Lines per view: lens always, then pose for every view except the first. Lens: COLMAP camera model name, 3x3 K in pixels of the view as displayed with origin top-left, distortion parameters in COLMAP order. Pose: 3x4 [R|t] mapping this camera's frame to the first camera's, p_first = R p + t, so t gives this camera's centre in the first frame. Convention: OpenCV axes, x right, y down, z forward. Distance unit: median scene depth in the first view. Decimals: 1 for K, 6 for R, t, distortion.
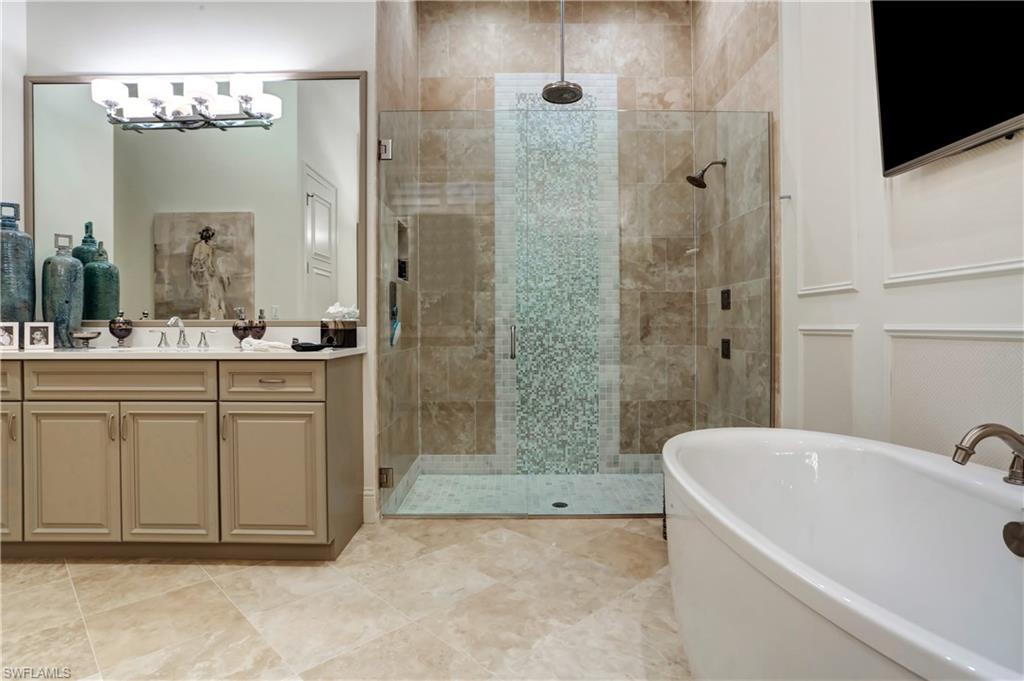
lens RADIAL K [[552.2, 0, 472.1], [0, 552.2, 321.6], [0, 0, 1]] dist [-0.055967, 0.028762]
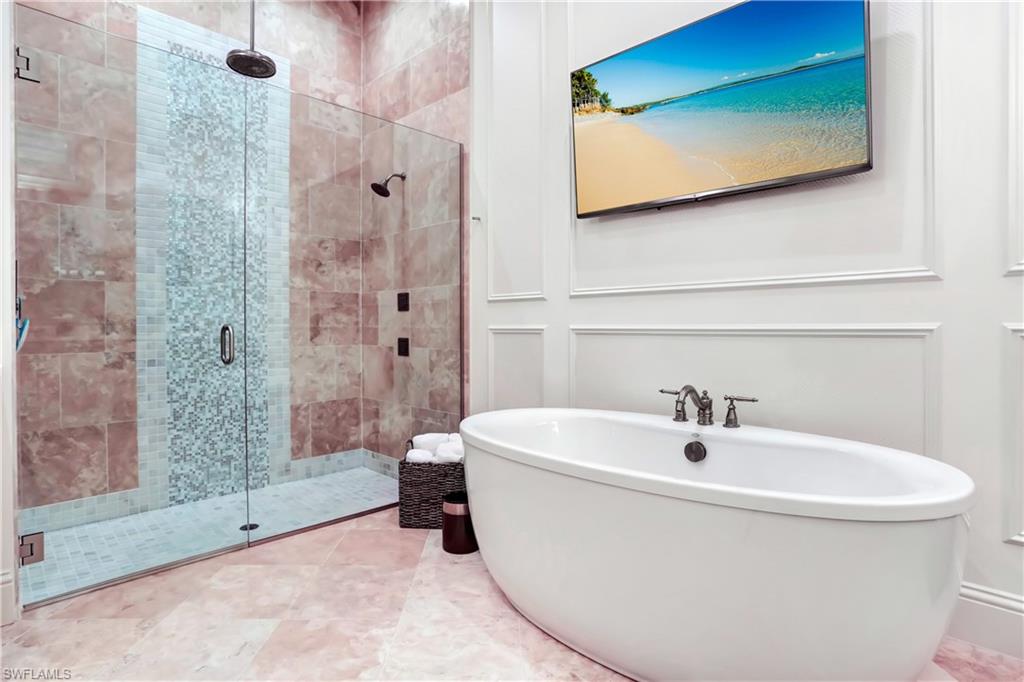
lens RADIAL K [[552.2, 0, 527.9], [0, 552.2, 322.0], [0, 0, 1]] dist [-0.055967, 0.028762]
pose [[0.668227, 0.005895, 0.743934, -0.161445], [-0.006038, 0.999979, -0.002500, 0.001039], [-0.743933, -0.002821, 0.668248, 0.064706]]
